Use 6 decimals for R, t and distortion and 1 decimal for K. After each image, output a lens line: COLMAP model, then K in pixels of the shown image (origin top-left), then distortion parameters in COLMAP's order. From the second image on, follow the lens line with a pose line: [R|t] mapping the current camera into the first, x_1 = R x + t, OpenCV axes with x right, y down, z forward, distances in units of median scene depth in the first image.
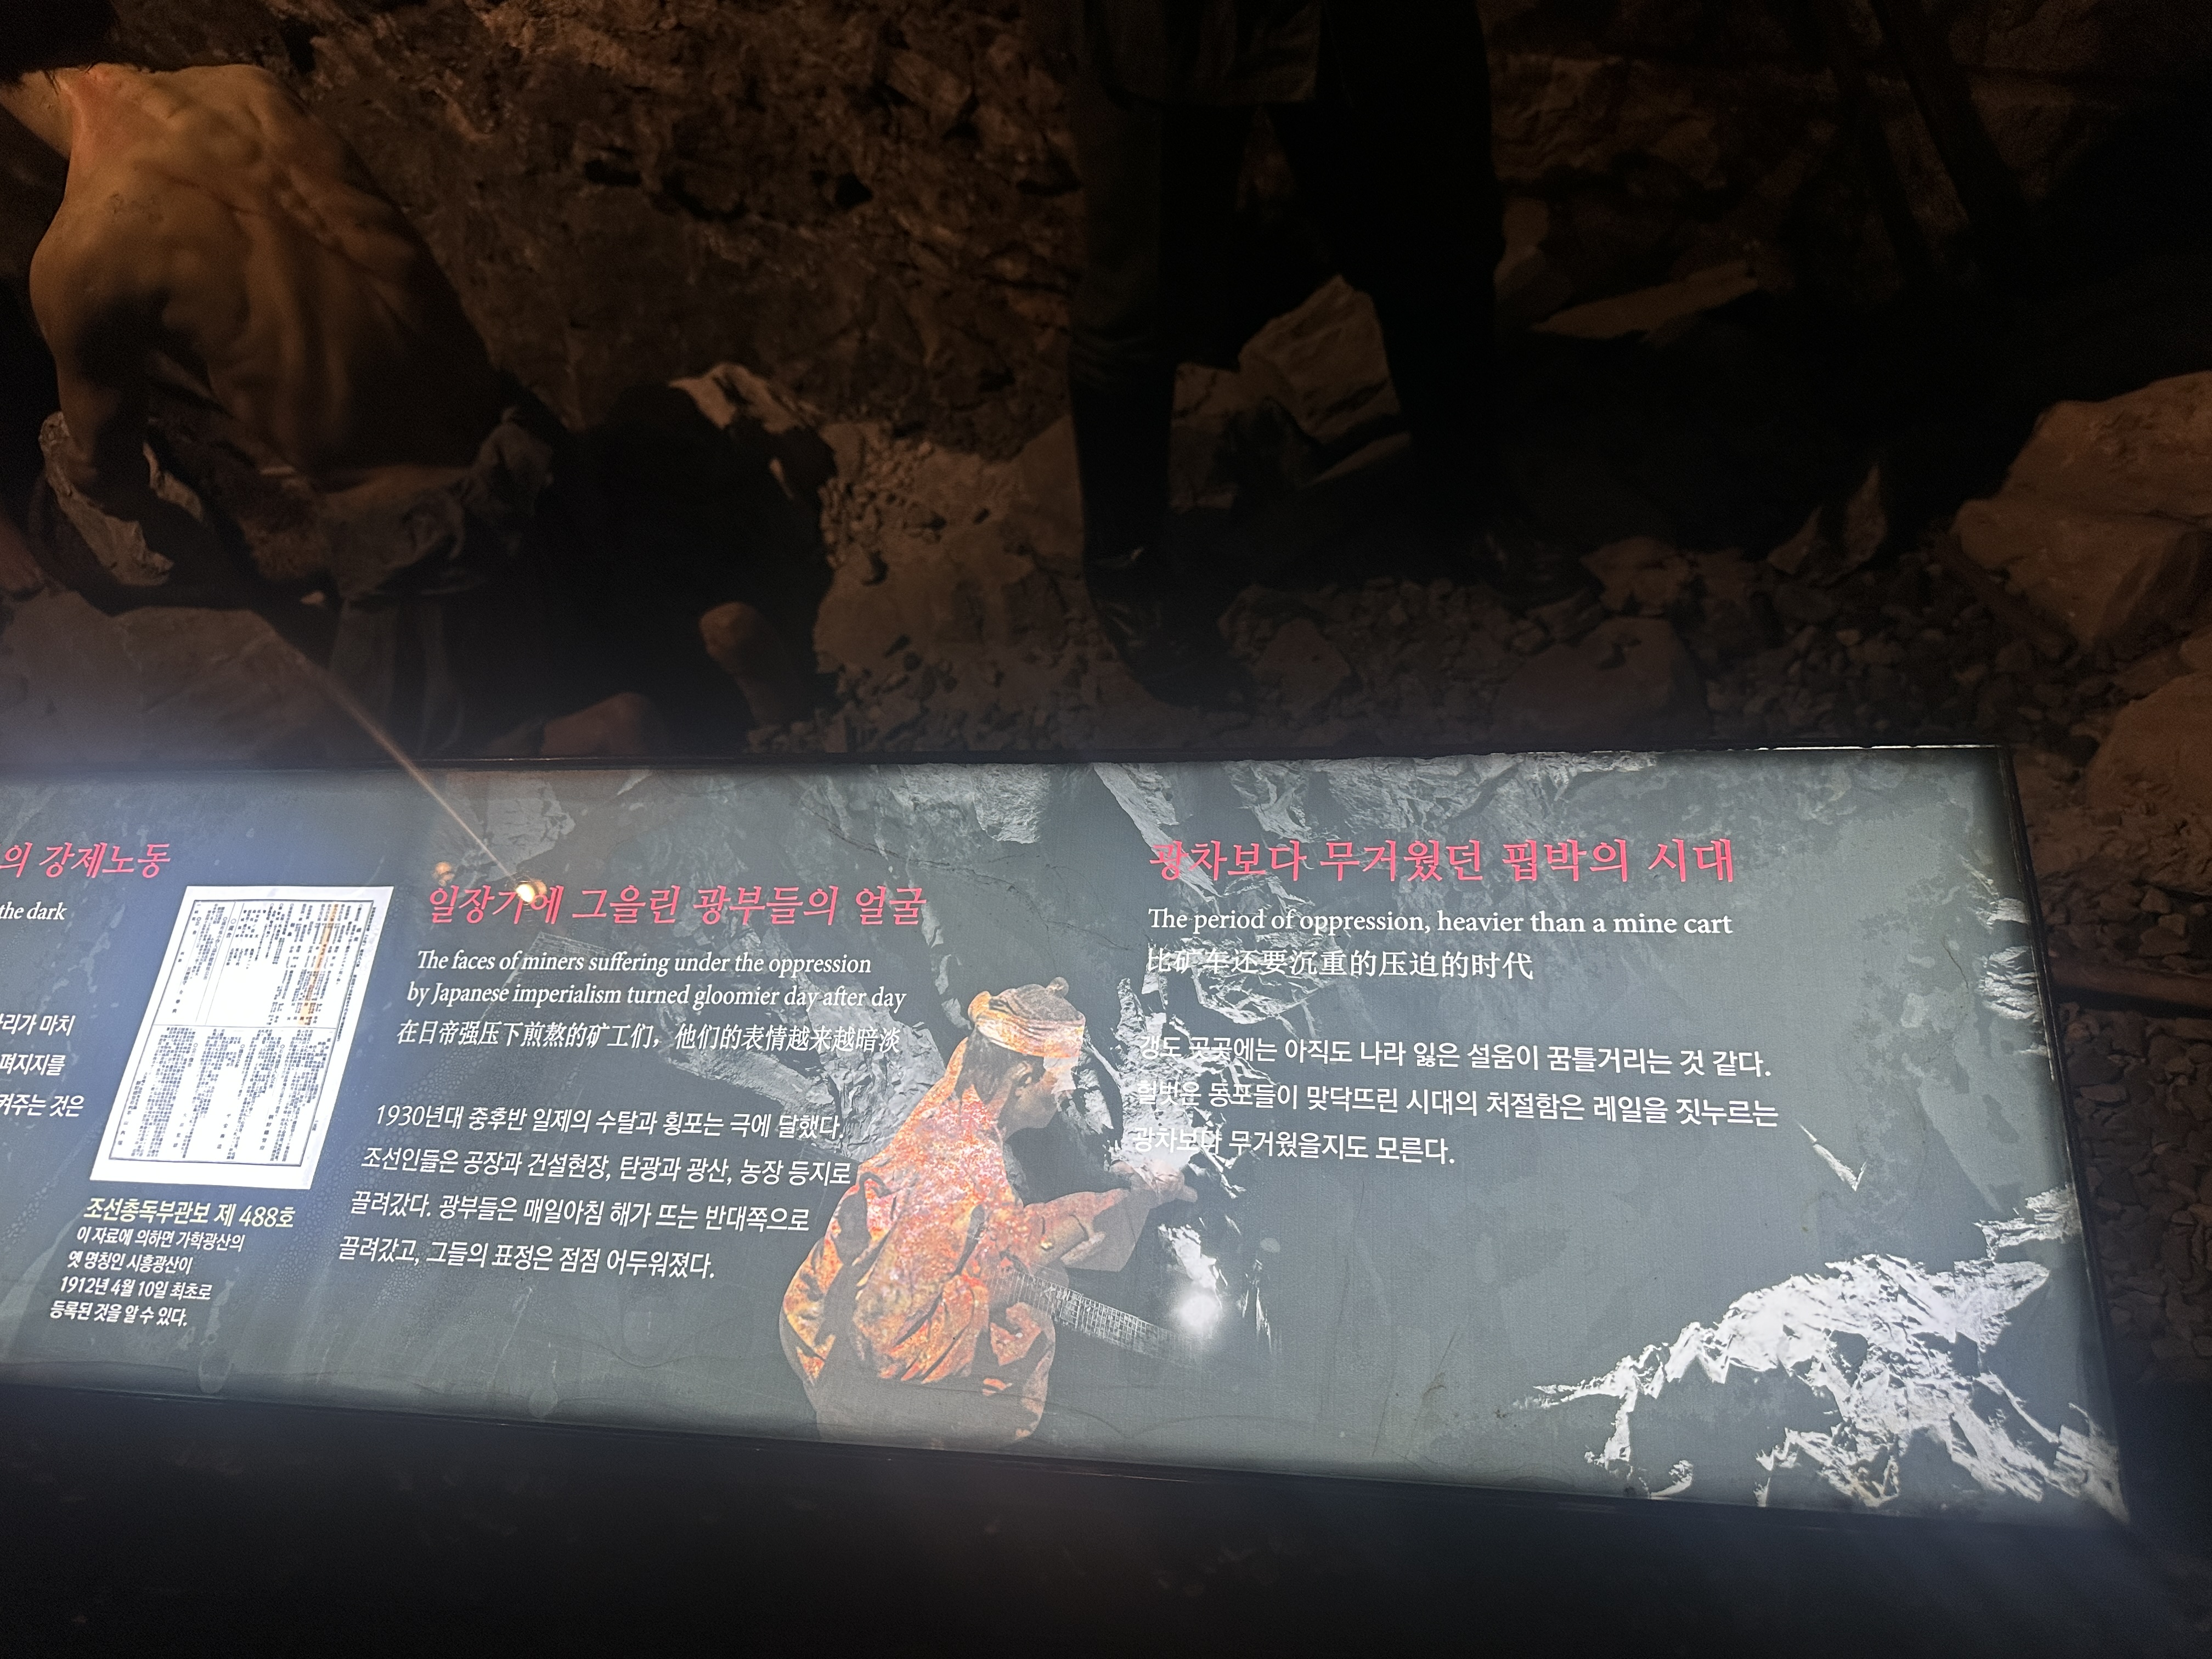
lens RADIAL K [[1557.6, 0, 1097.7], [0, 1557.6, 851.3], [0, 0, 1]] dist [0.030305, -0.035518]
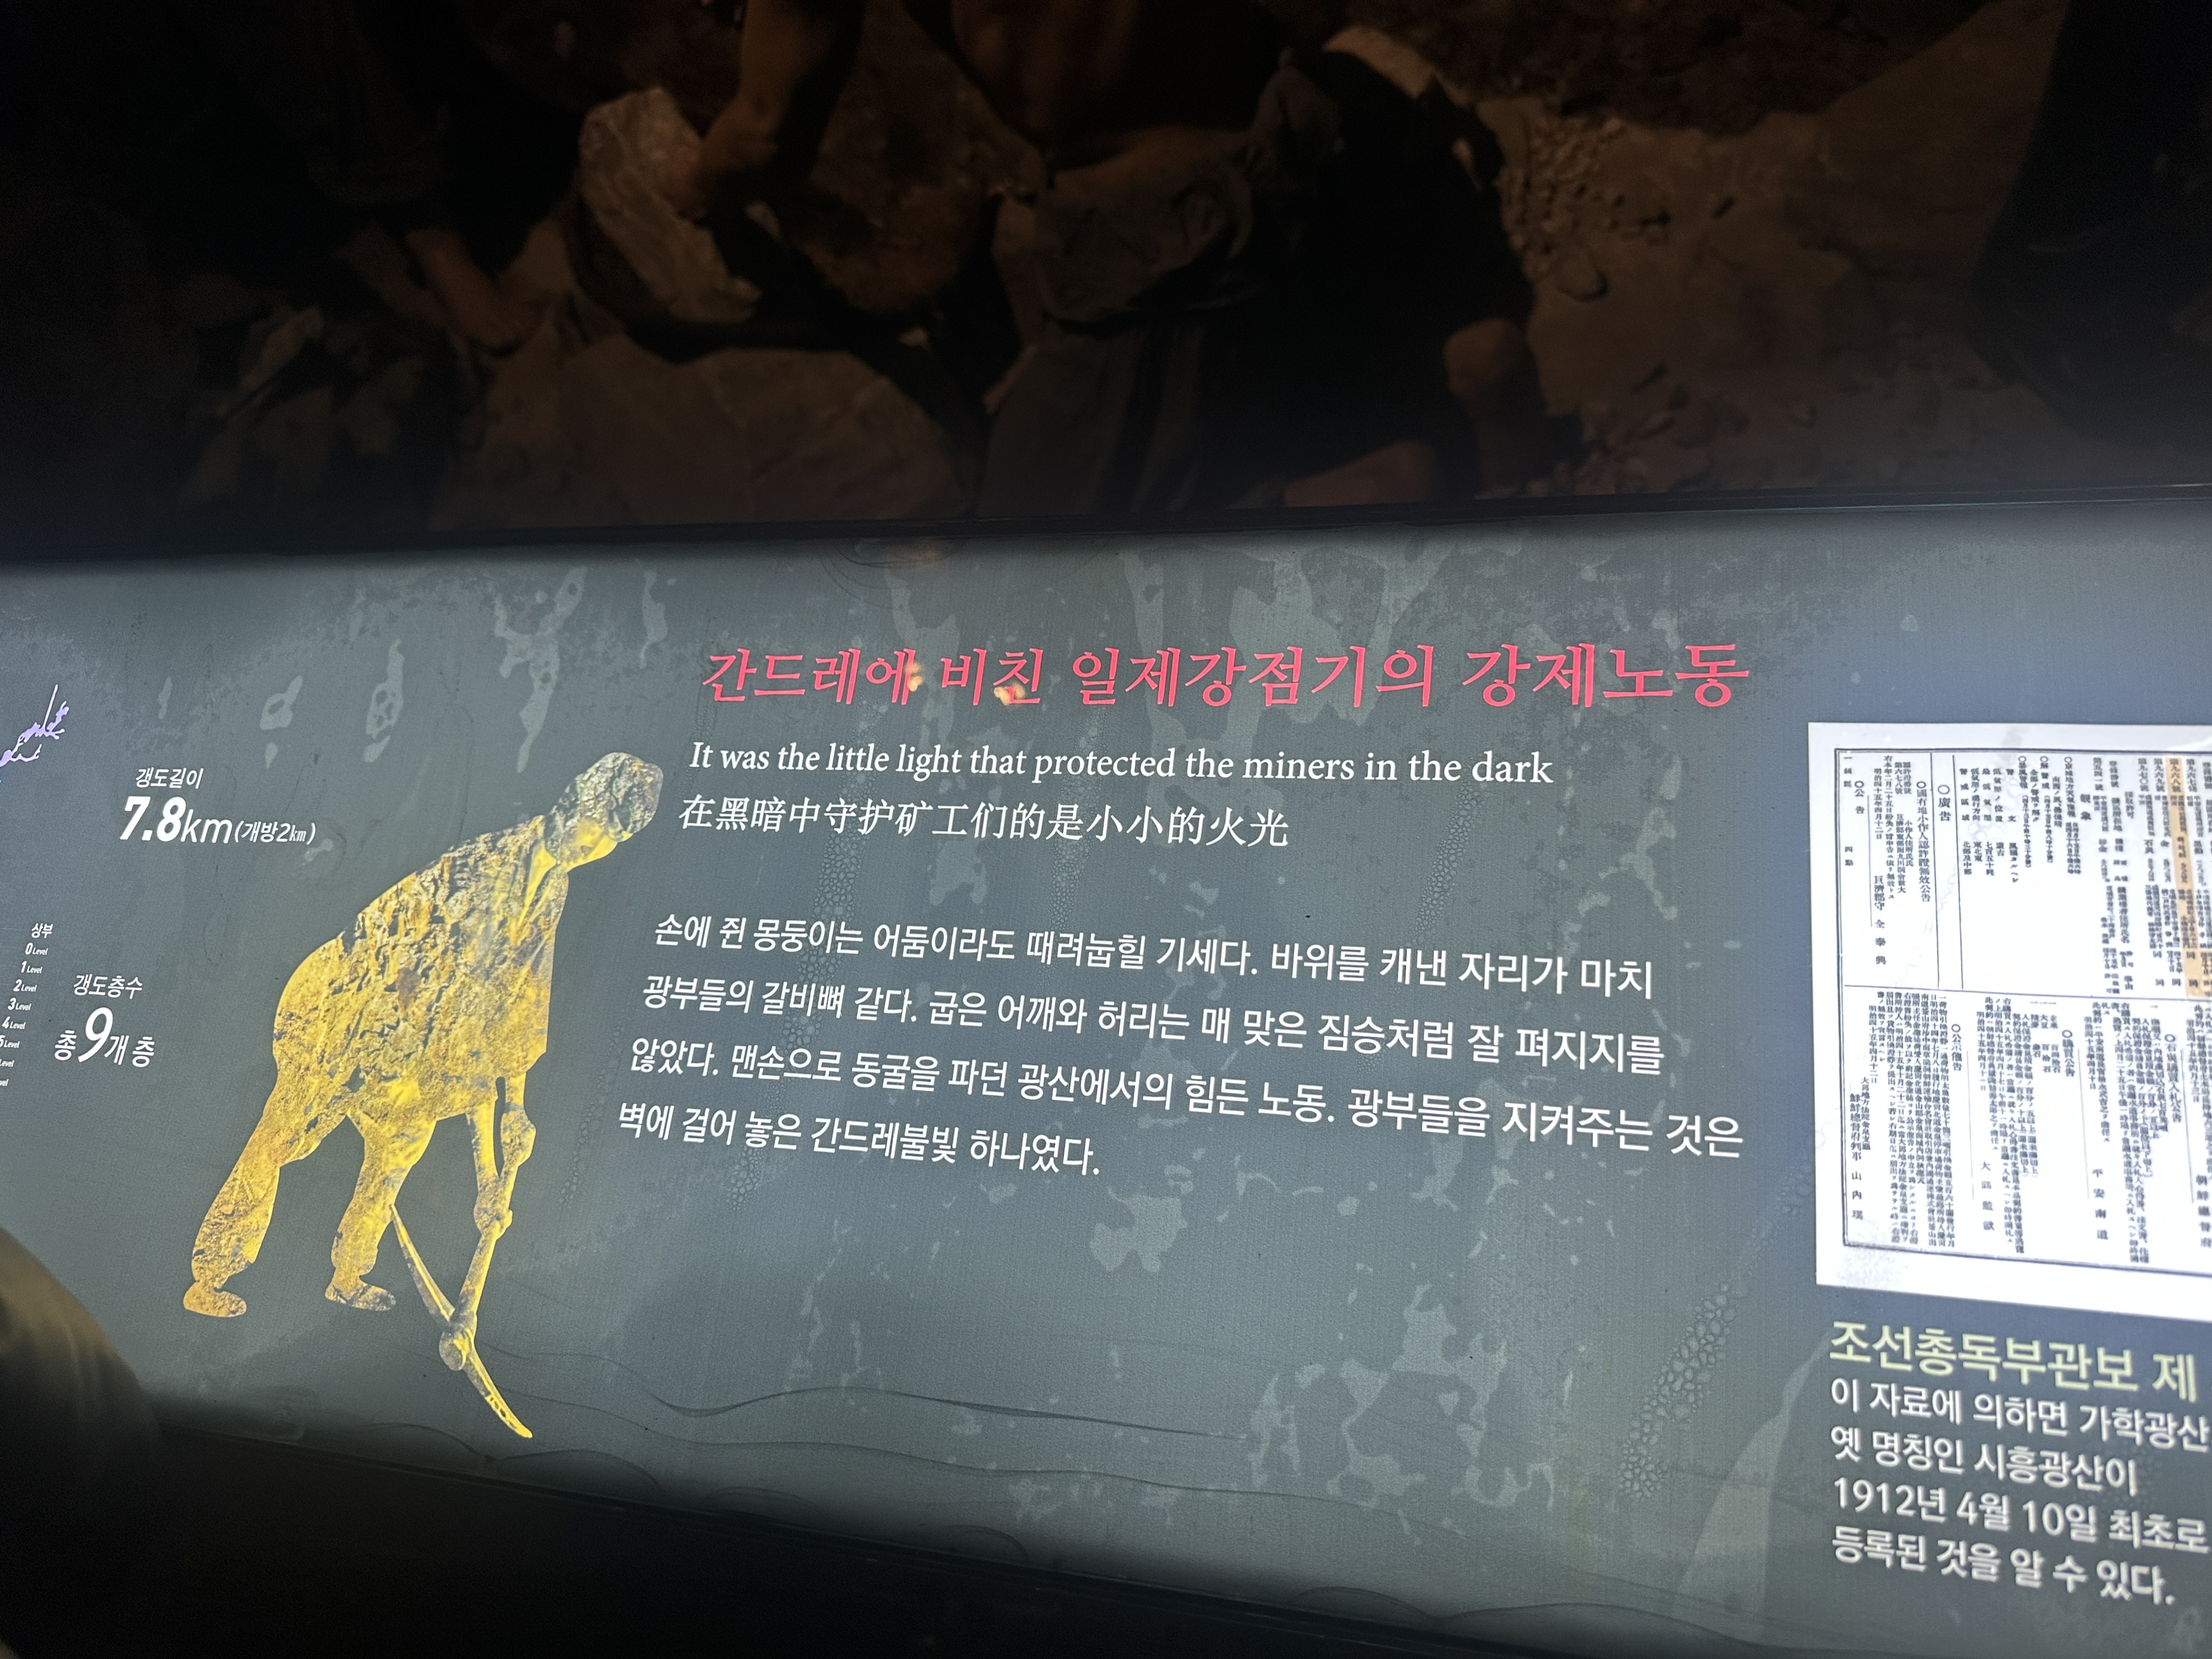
lens RADIAL K [[1557.6, 0, 1119.0], [0, 1557.6, 811.6], [0, 0, 1]] dist [0.030305, -0.035518]
pose [[0.996139, 0.001733, -0.087767, -0.324996], [0.007748, 0.994168, 0.107560, -0.003149], [0.087442, -0.107825, 0.990317, 0.184484]]
